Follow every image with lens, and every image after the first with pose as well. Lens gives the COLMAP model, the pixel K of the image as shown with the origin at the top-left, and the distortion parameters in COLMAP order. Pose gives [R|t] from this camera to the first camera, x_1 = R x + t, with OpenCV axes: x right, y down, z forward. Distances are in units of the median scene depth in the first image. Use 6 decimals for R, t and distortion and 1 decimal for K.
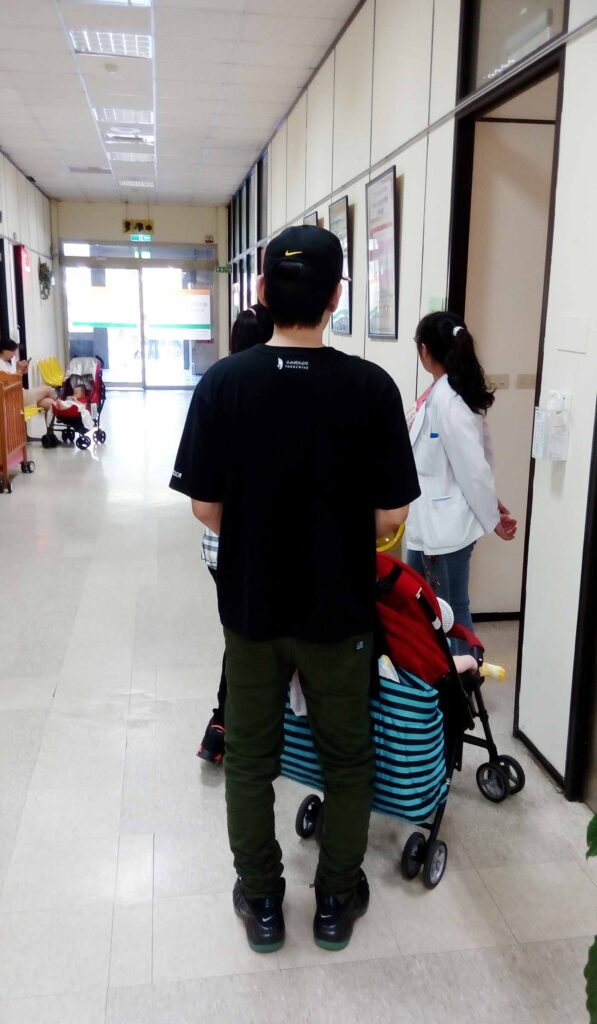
lens RADIAL K [[920.3, 0, 304.5], [0, 920.3, 511.8], [0, 0, 1]] dist [0.111306, -0.016673]
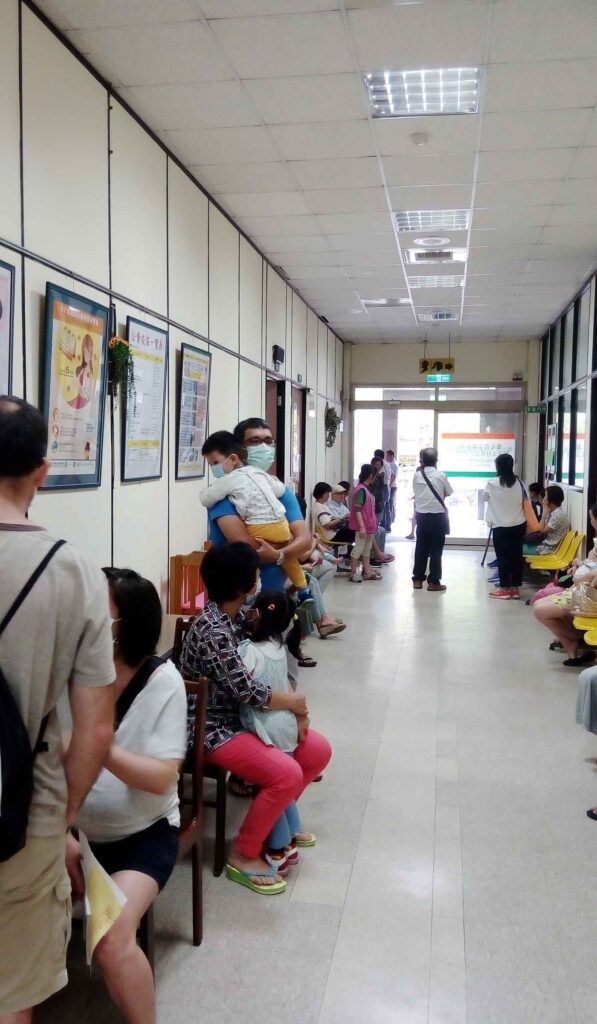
lens RADIAL K [[920.3, 0, 294.1], [0, 920.3, 504.1], [0, 0, 1]] dist [0.111306, -0.016673]
pose [[0.949852, 0.015035, -0.312339, -0.031457], [-0.064563, 0.986751, -0.148842, -0.037312], [0.305963, 0.161543, 0.938238, 0.158945]]
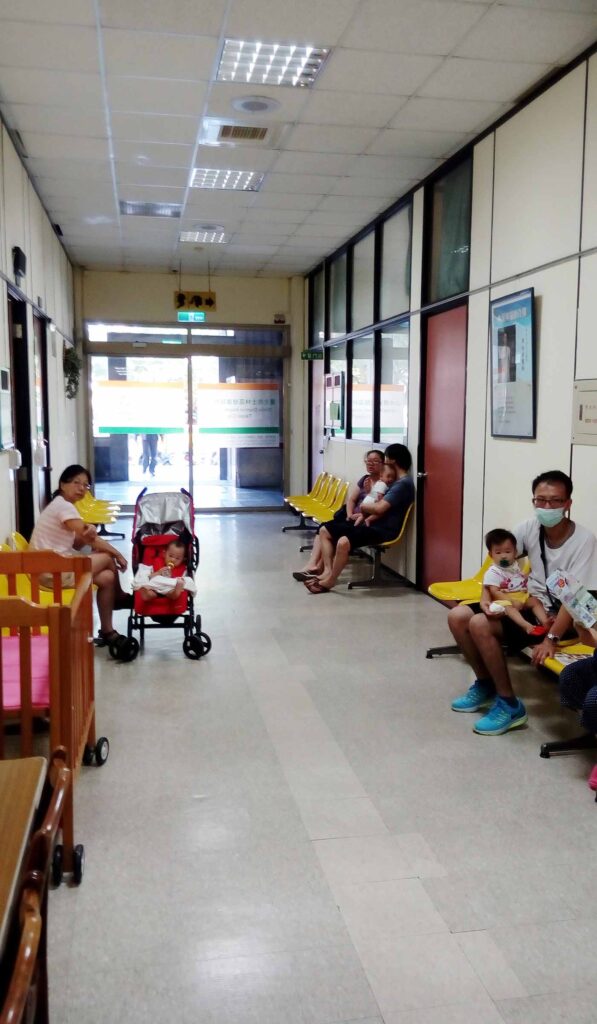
lens RADIAL K [[920.3, 0, 326.1], [0, 920.3, 509.4], [0, 0, 1]] dist [0.111306, -0.016673]
pose [[0.998900, -0.013370, 0.044938, -0.111999], [0.017948, 0.994512, -0.103076, -0.065142], [-0.043313, 0.103769, 0.993658, 0.289050]]
